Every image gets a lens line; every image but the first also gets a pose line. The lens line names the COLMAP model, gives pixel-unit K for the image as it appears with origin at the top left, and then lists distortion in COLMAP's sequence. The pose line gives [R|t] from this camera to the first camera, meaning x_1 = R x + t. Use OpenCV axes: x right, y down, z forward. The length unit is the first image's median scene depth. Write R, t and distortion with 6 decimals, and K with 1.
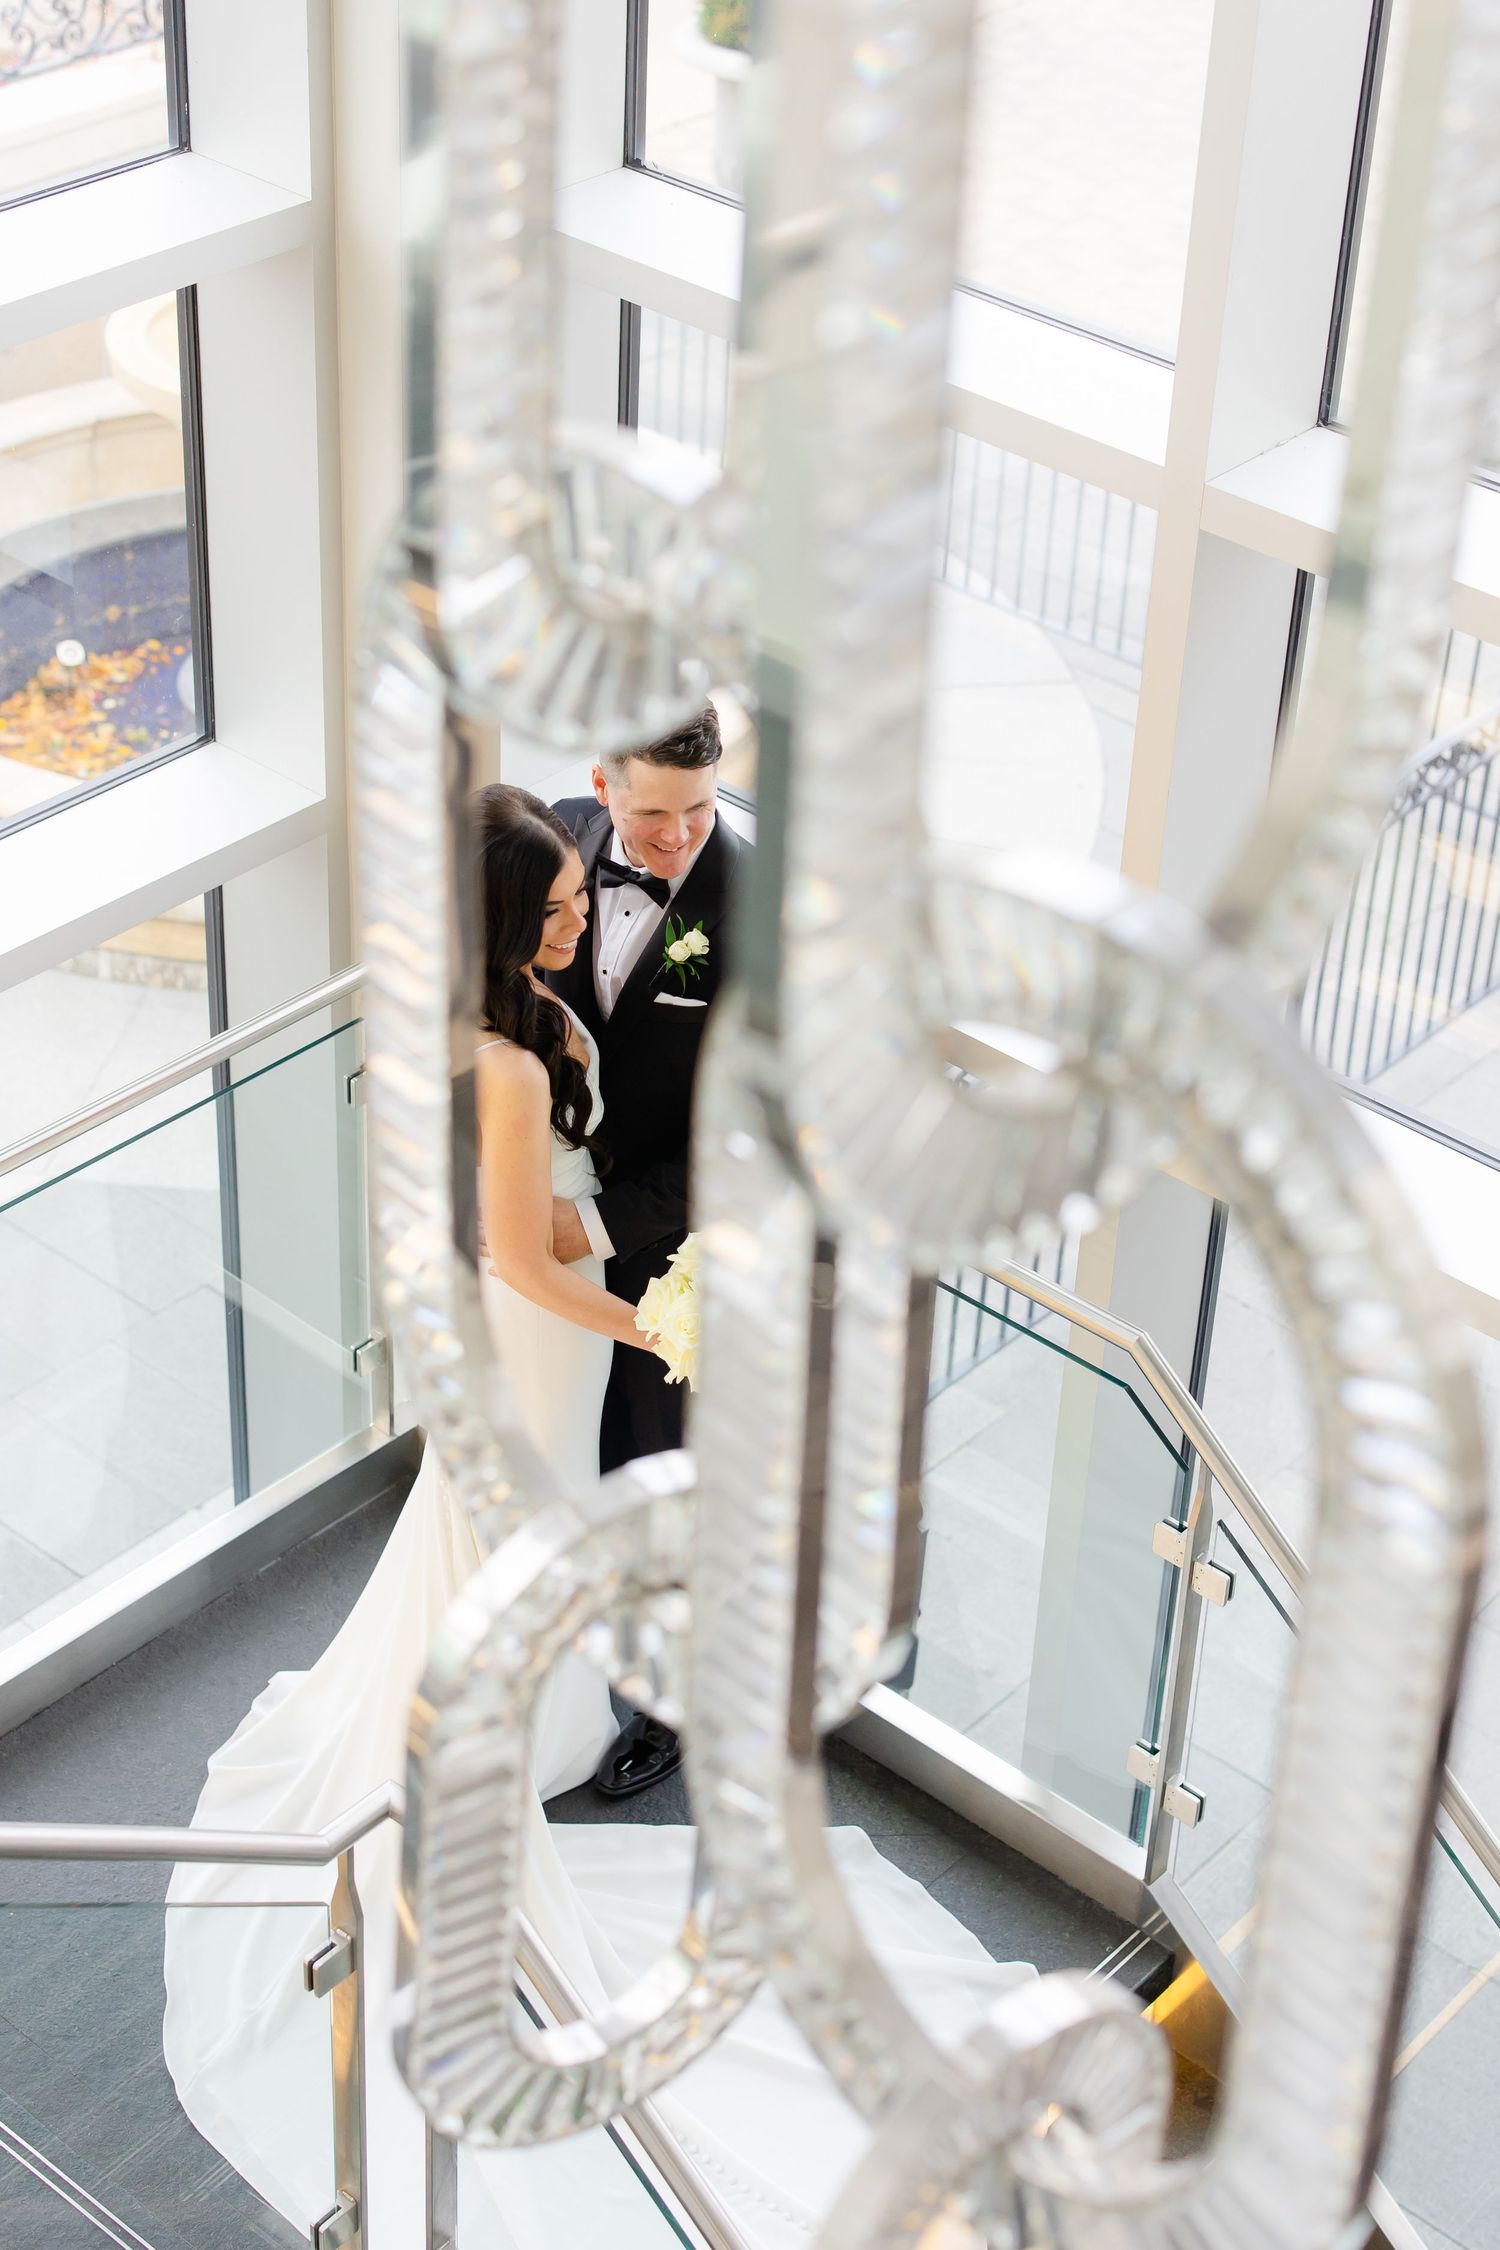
lens RADIAL K [[3834.7, 0, 891.4], [0, 3834.7, 1048.7], [0, 0, 1]] dist [0.013648, 0.148169]
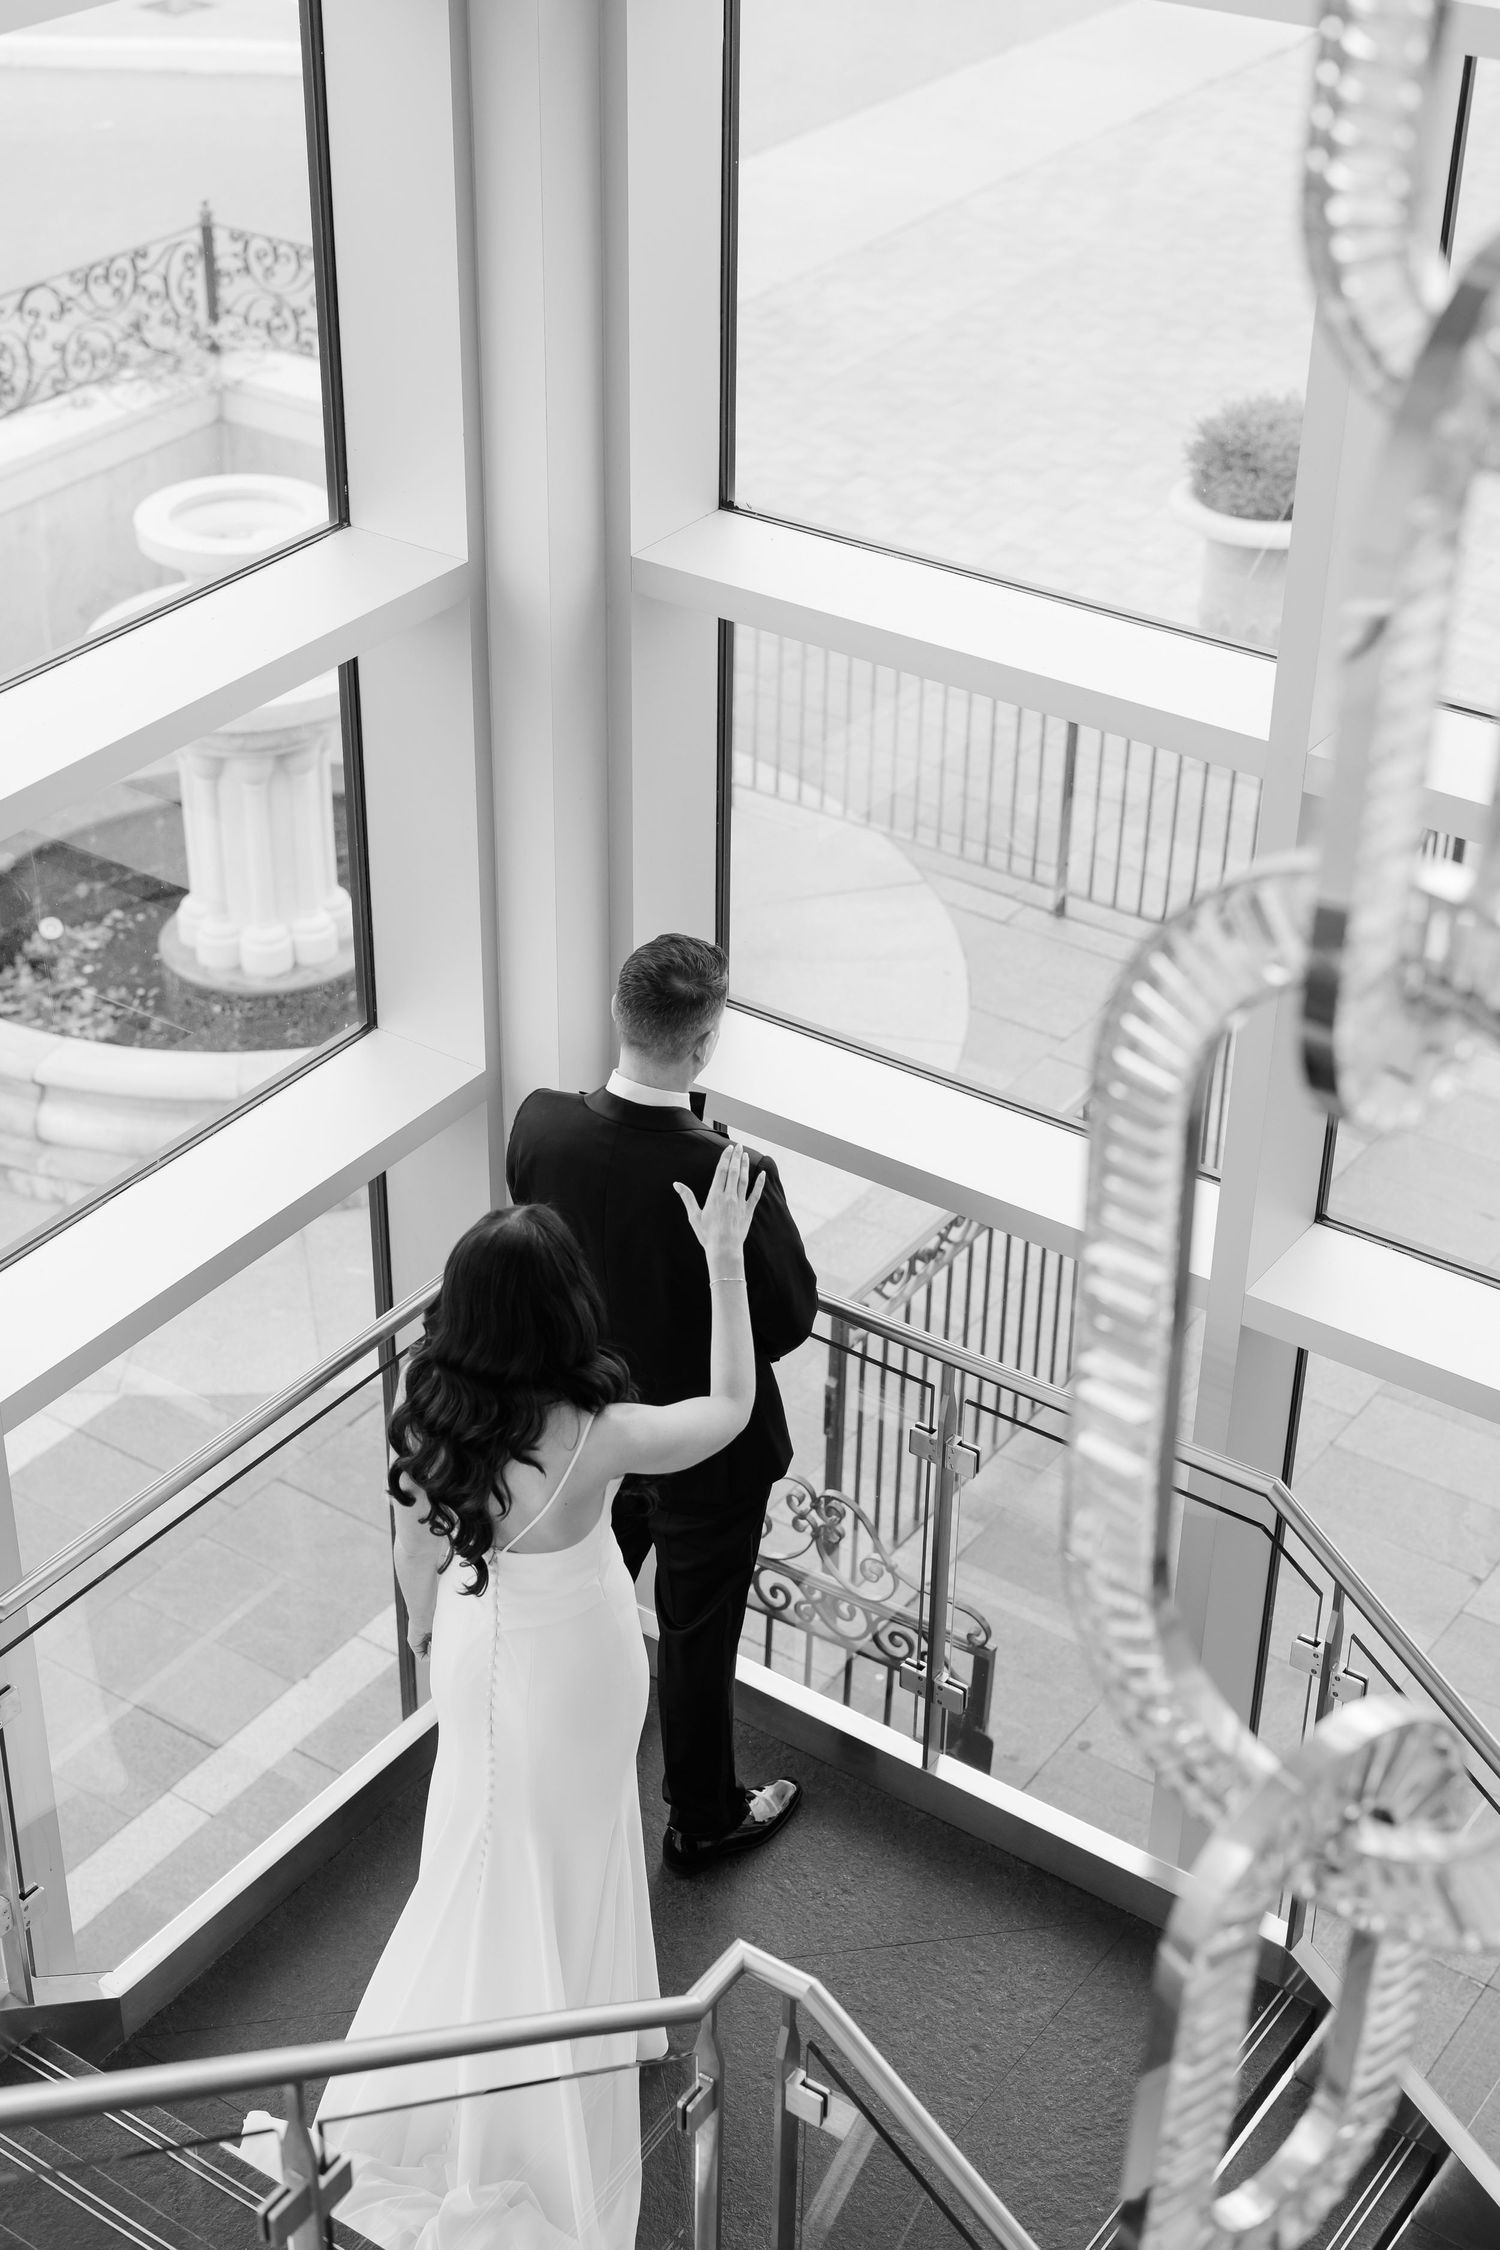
lens RADIAL K [[3320.4, 0, 743.6], [0, 3320.4, 1120.8], [0, 0, 1]] dist [0.017704, 0.047655]
pose [[0.995370, -0.083949, 0.046808, -0.112272], [0.084633, 0.996330, -0.012819, -0.029406], [-0.045561, 0.016721, 0.998822, 0.002272]]
